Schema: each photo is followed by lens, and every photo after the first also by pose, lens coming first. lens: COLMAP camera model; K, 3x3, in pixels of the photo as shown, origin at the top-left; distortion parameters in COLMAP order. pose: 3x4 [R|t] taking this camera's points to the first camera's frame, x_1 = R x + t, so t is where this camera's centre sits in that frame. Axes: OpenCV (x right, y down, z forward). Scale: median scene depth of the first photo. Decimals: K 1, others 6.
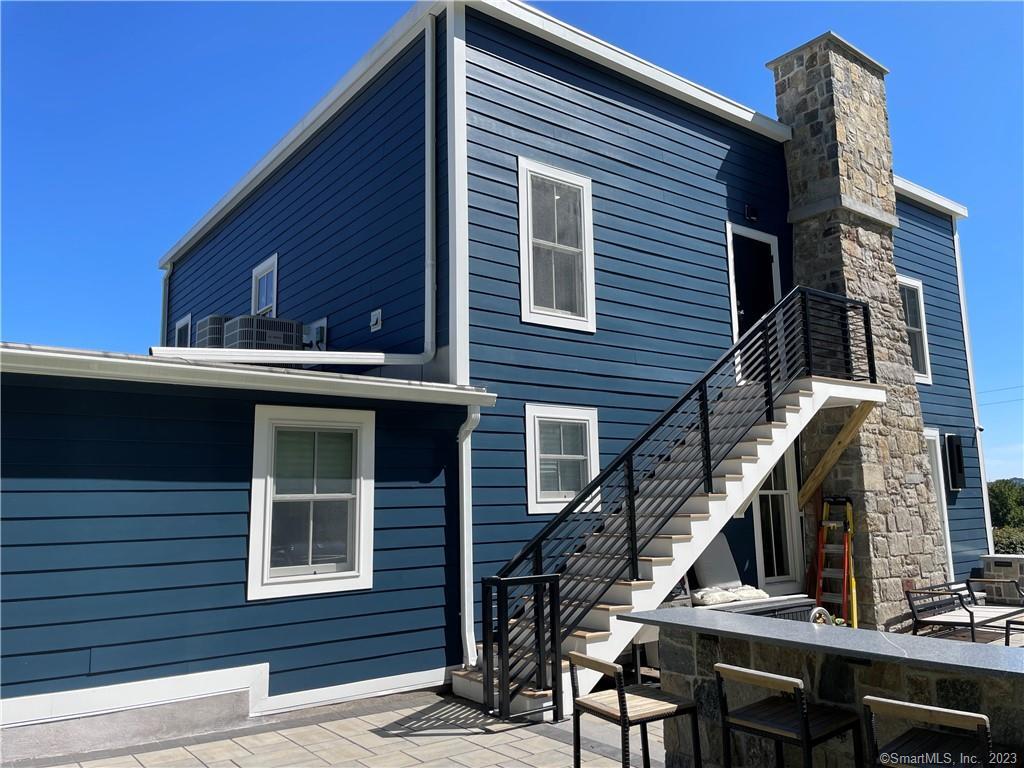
lens RADIAL K [[777.8, 0, 508.9], [0, 777.8, 383.7], [0, 0, 1]] dist [0.058042, -0.070925]
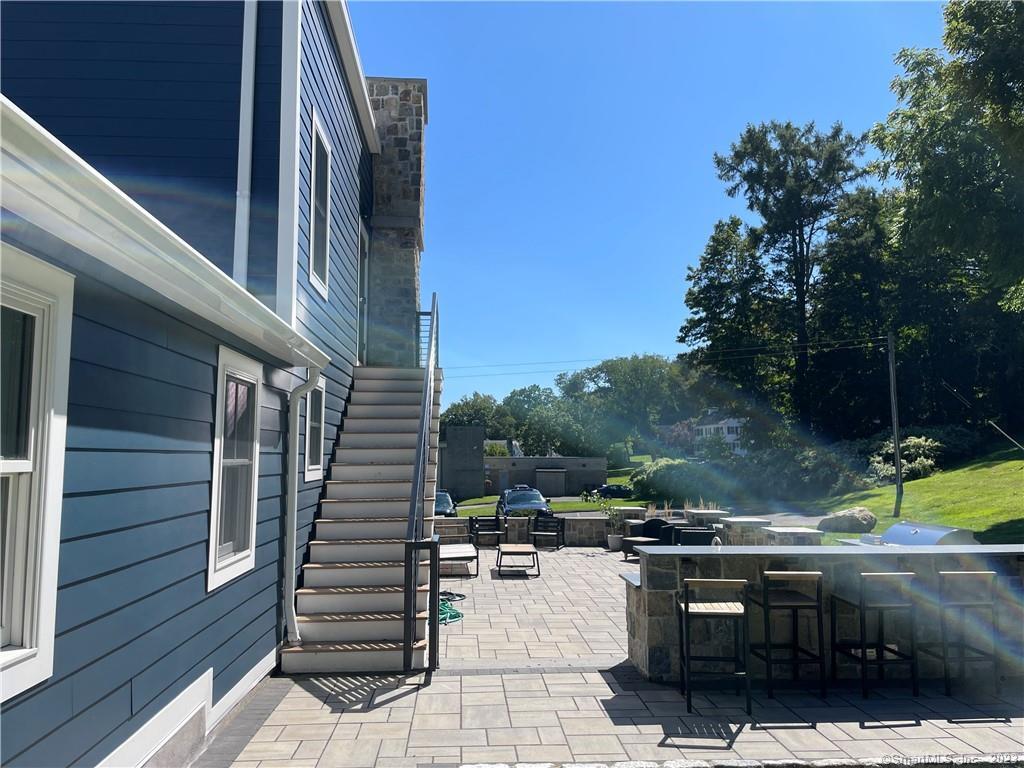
lens RADIAL K [[777.8, 0, 509.1], [0, 777.8, 384.5], [0, 0, 1]] dist [0.058042, -0.070925]
pose [[0.549448, 0.095815, 0.830016, -0.468971], [-0.132188, 0.990860, -0.026878, 0.027936], [-0.825005, -0.094950, 0.557091, 0.186871]]
